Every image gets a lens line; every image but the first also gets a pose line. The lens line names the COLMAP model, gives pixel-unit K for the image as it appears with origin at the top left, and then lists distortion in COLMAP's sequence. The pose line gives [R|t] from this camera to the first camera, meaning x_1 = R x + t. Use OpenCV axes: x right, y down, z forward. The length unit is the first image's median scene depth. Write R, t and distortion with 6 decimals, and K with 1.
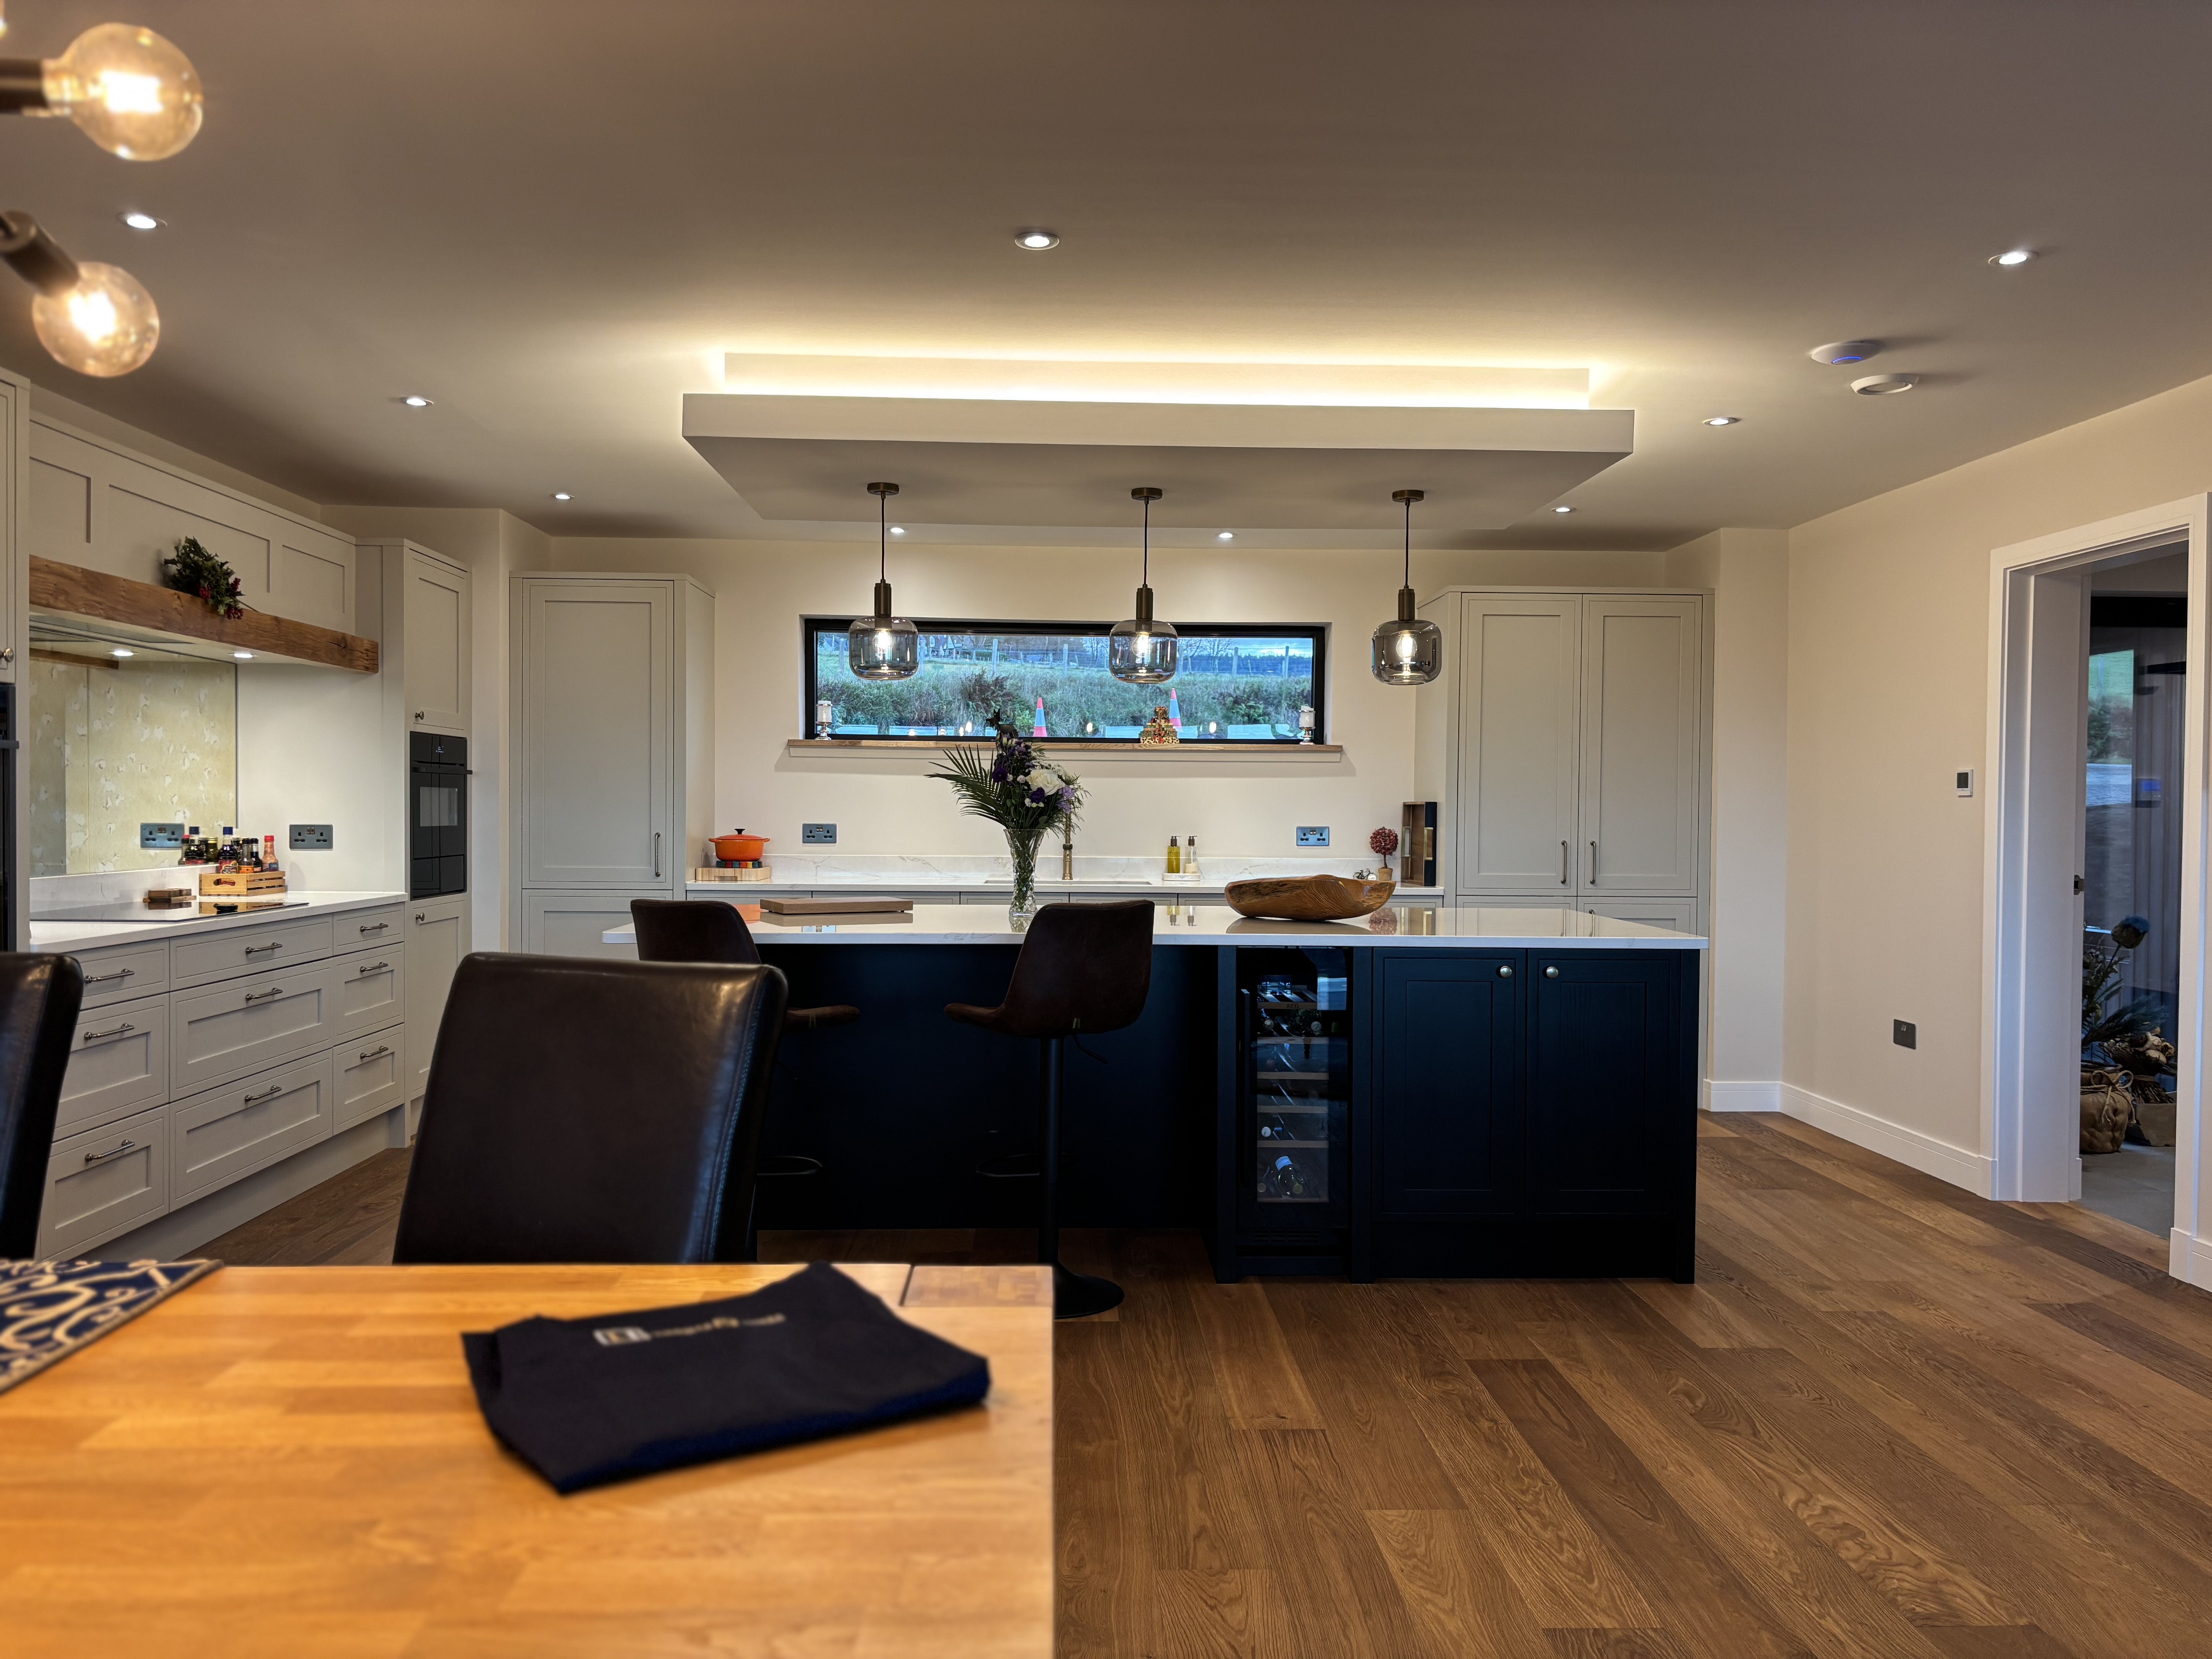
lens RADIAL K [[1664.1, 0, 1104.6], [0, 1664.1, 839.8], [0, 0, 1]] dist [0.047852, -0.056025]
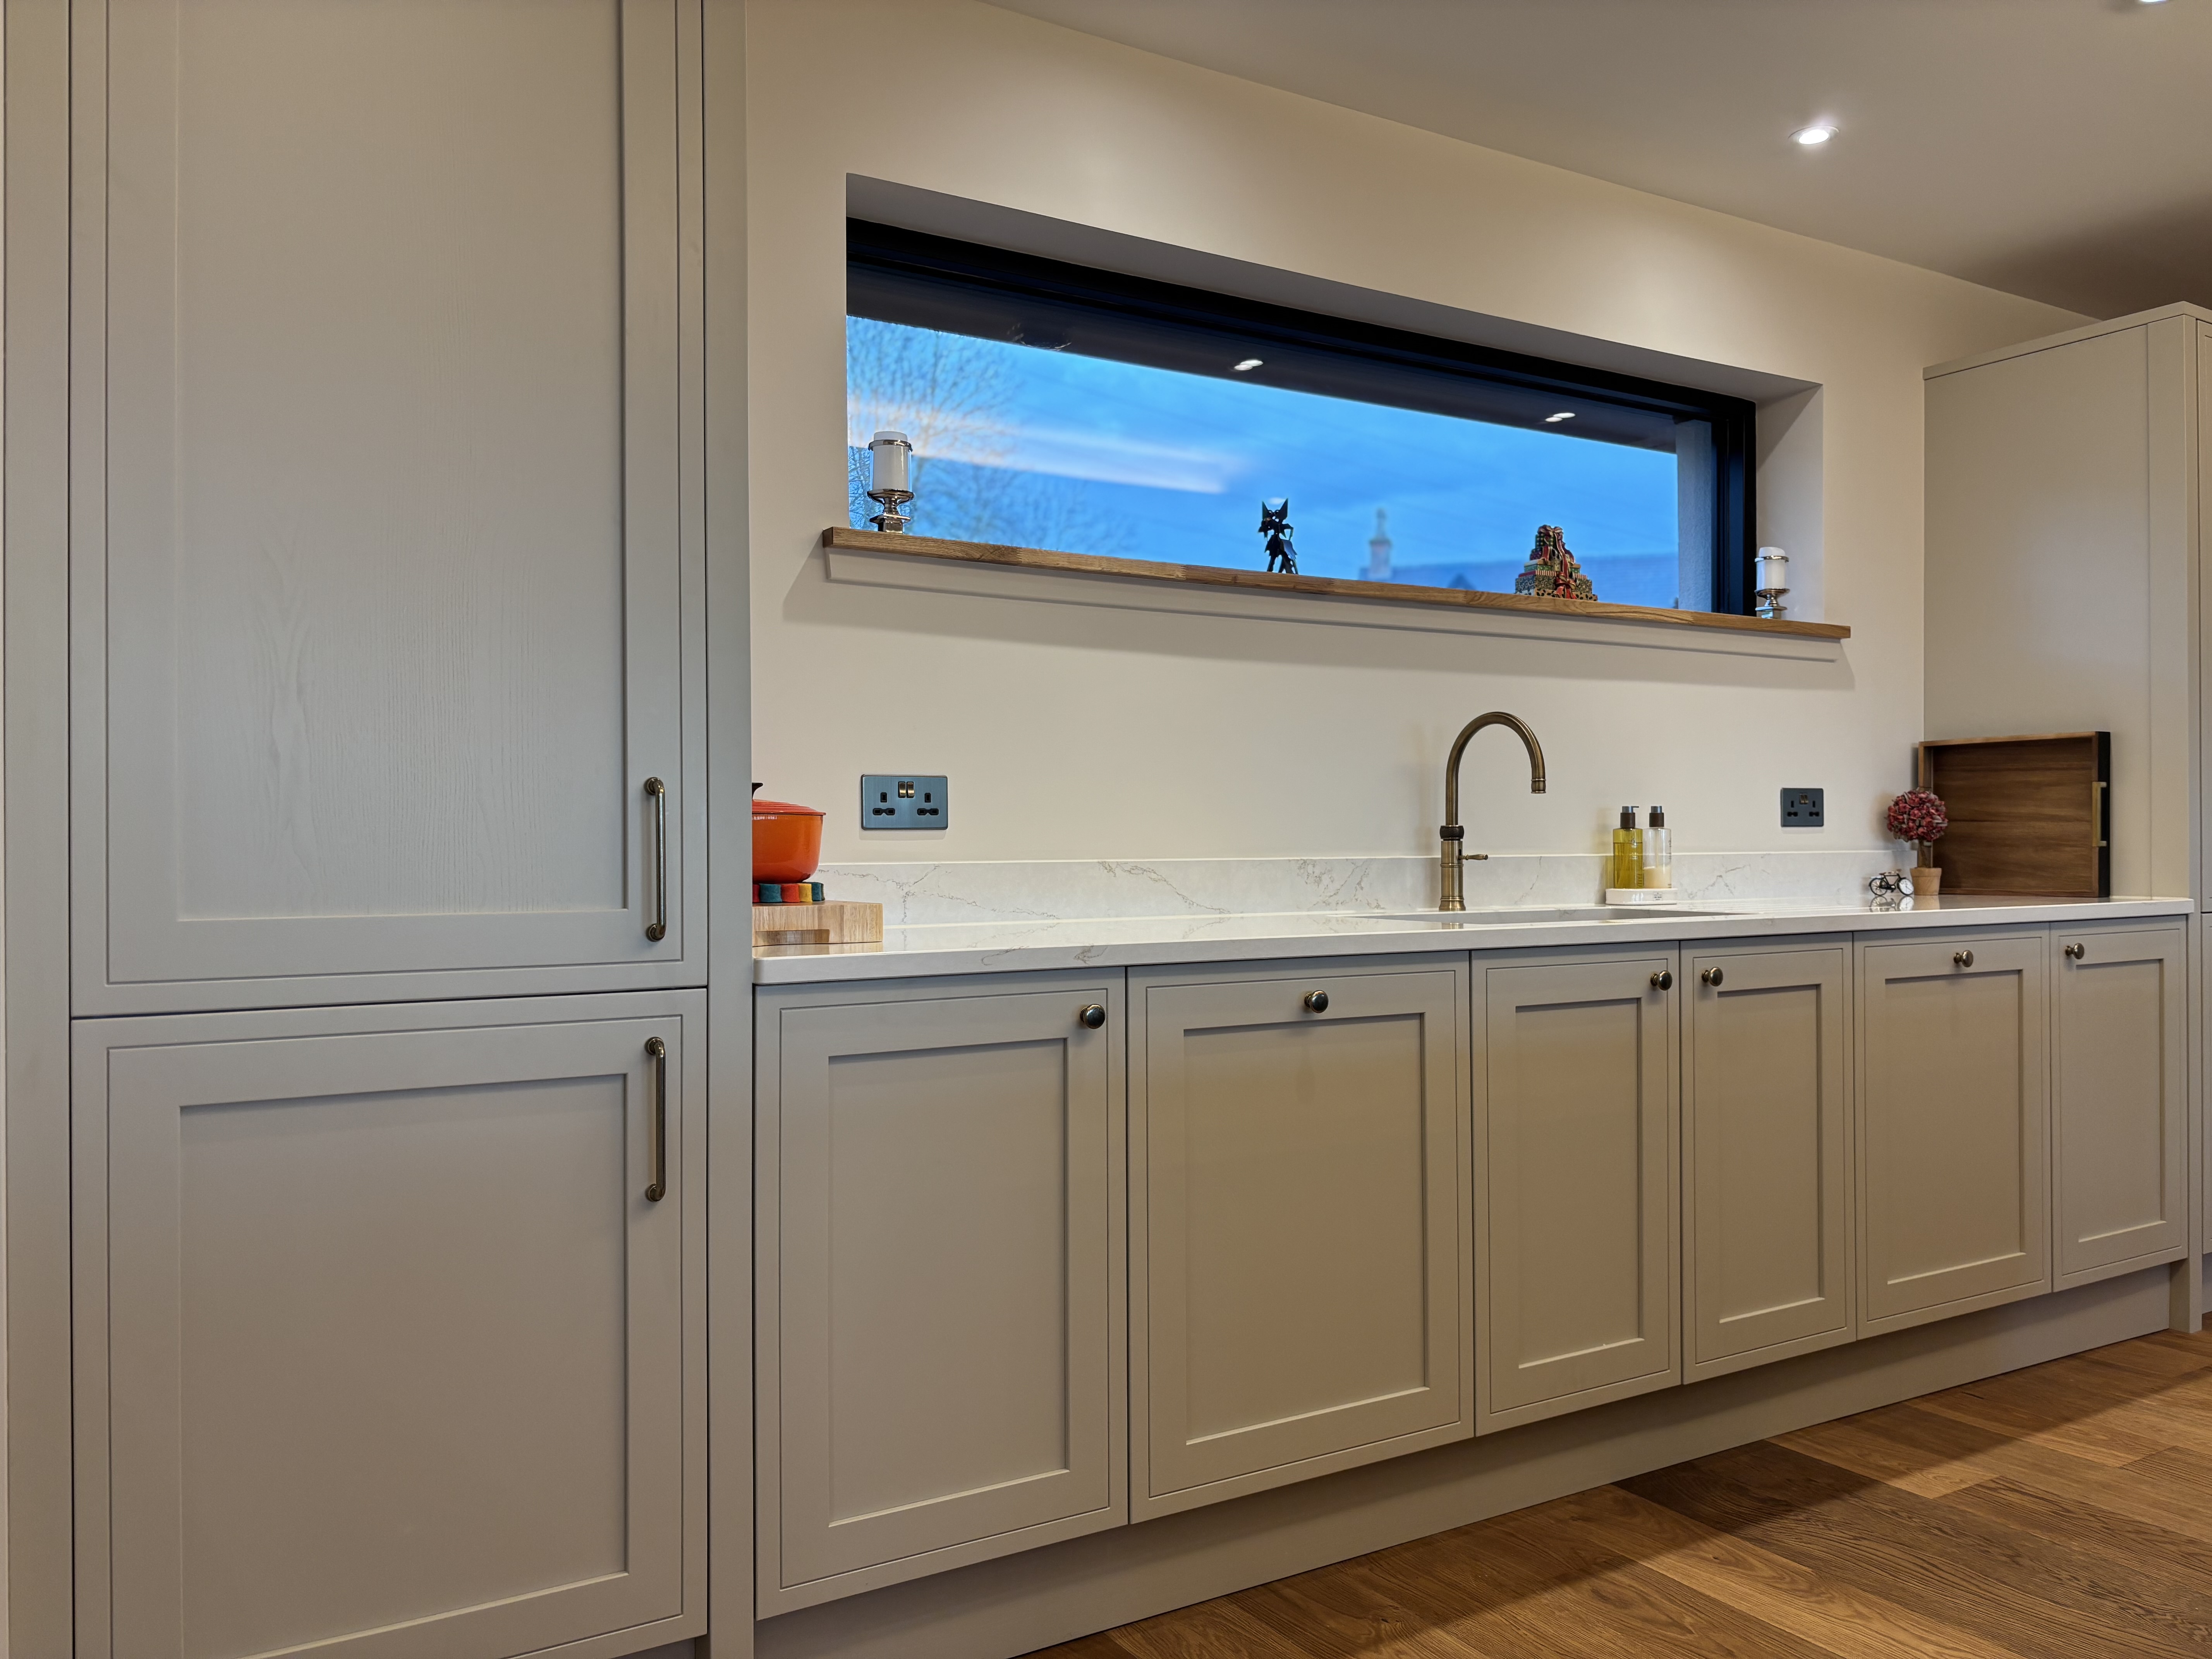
lens RADIAL K [[1664.1, 0, 1111.2], [0, 1664.1, 840.3], [0, 0, 1]] dist [0.047852, -0.056025]
pose [[0.873044, -0.013159, 0.487465, -0.441129], [0.024710, 0.999545, -0.017274, 0.016522], [-0.487016, 0.027126, 0.872972, 0.960191]]
